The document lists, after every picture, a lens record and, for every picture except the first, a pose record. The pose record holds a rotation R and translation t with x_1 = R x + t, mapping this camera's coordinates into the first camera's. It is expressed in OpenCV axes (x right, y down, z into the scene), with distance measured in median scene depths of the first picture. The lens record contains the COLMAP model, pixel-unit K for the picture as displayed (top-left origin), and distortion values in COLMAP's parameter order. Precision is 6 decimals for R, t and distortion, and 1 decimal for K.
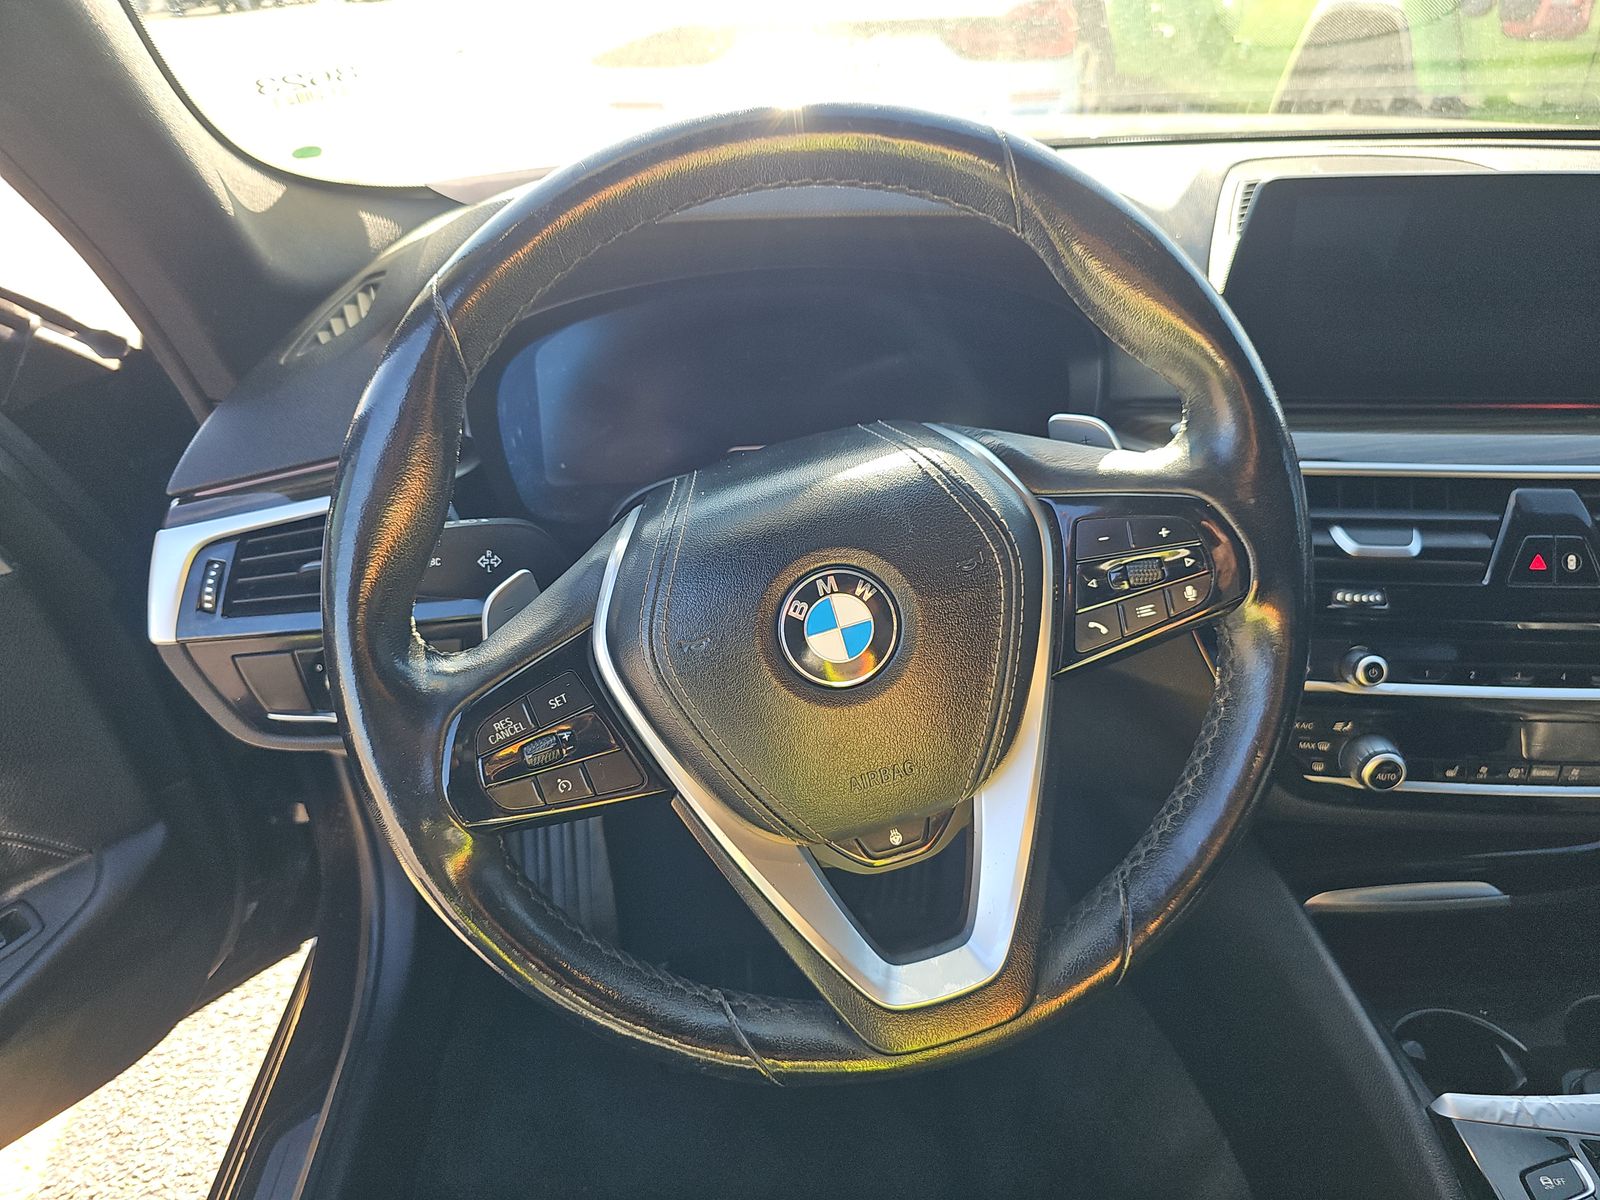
lens RADIAL K [[1073.8, 0, 796.2], [0, 1073.8, 614.2], [0, 0, 1]] dist [0.031308, -0.018444]
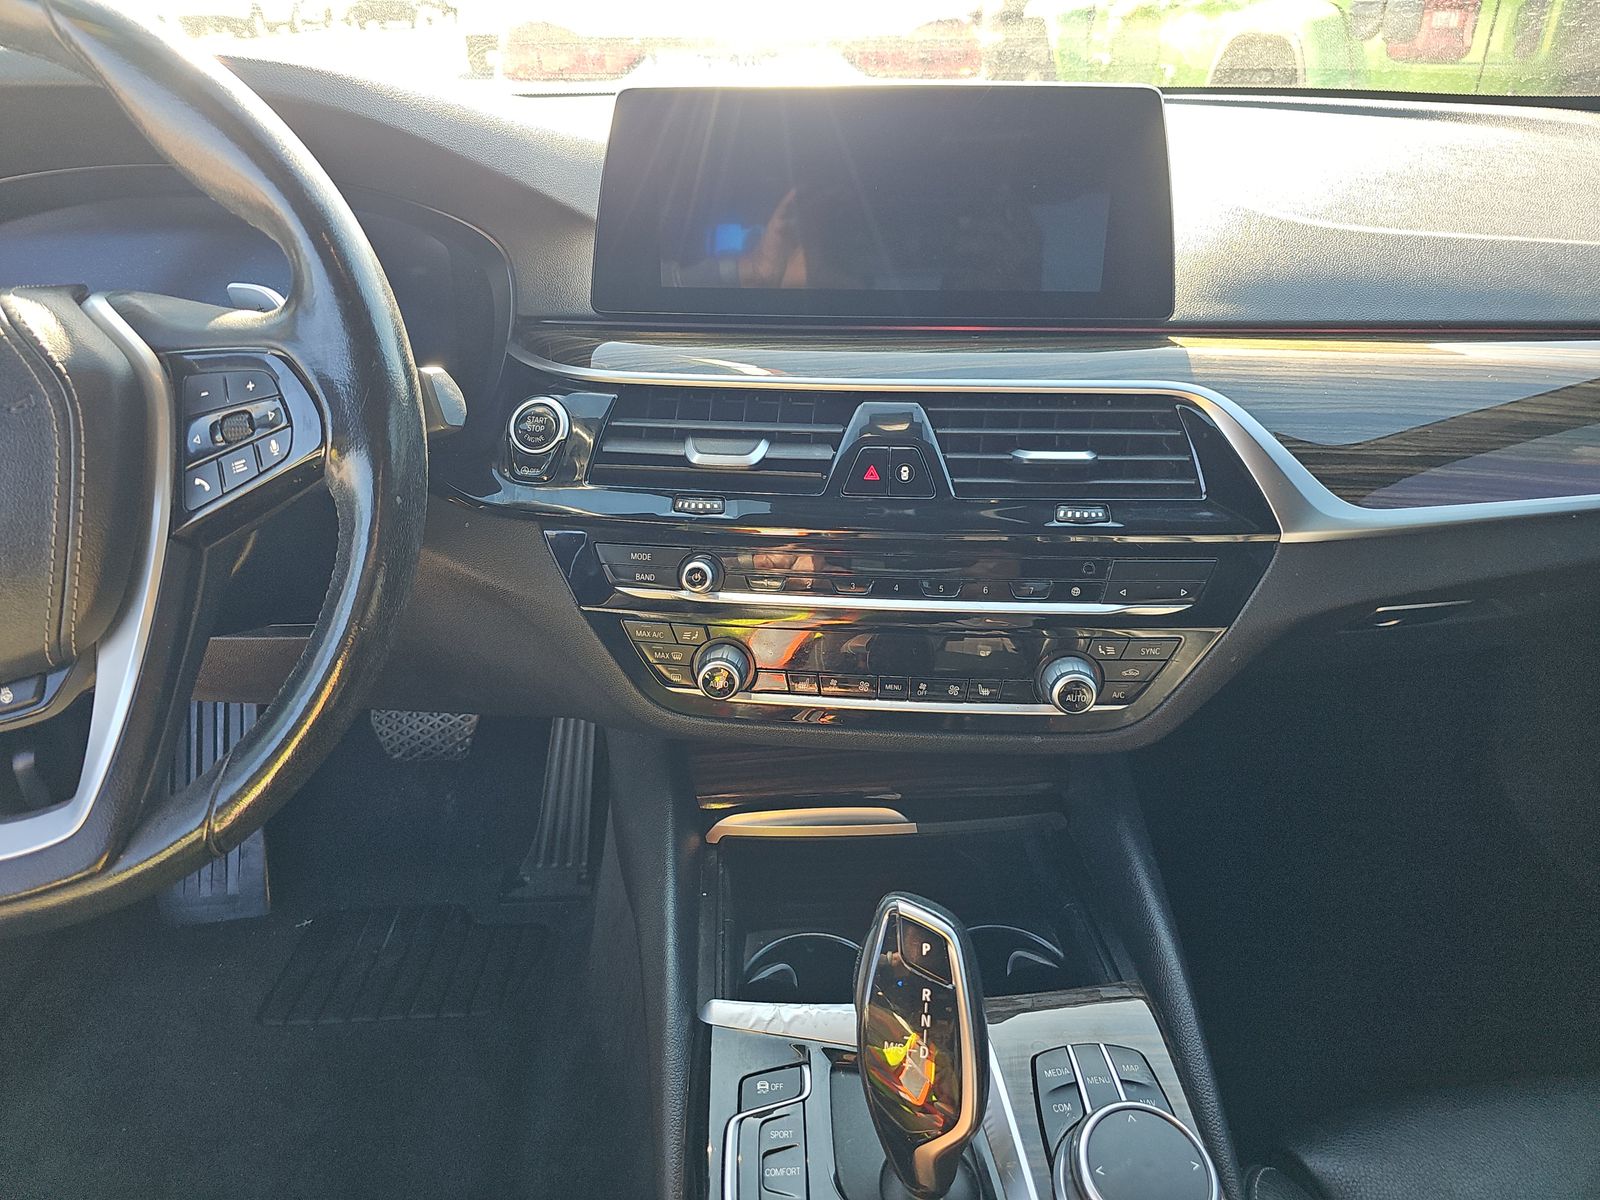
lens RADIAL K [[1073.8, 0, 802.0], [0, 1073.8, 587.5], [0, 0, 1]] dist [0.031308, -0.018444]
pose [[0.999558, 0.020776, -0.021274, 0.639448], [-0.021826, 0.998492, -0.050379, 0.108760], [0.020196, 0.050821, 0.998504, 0.012634]]
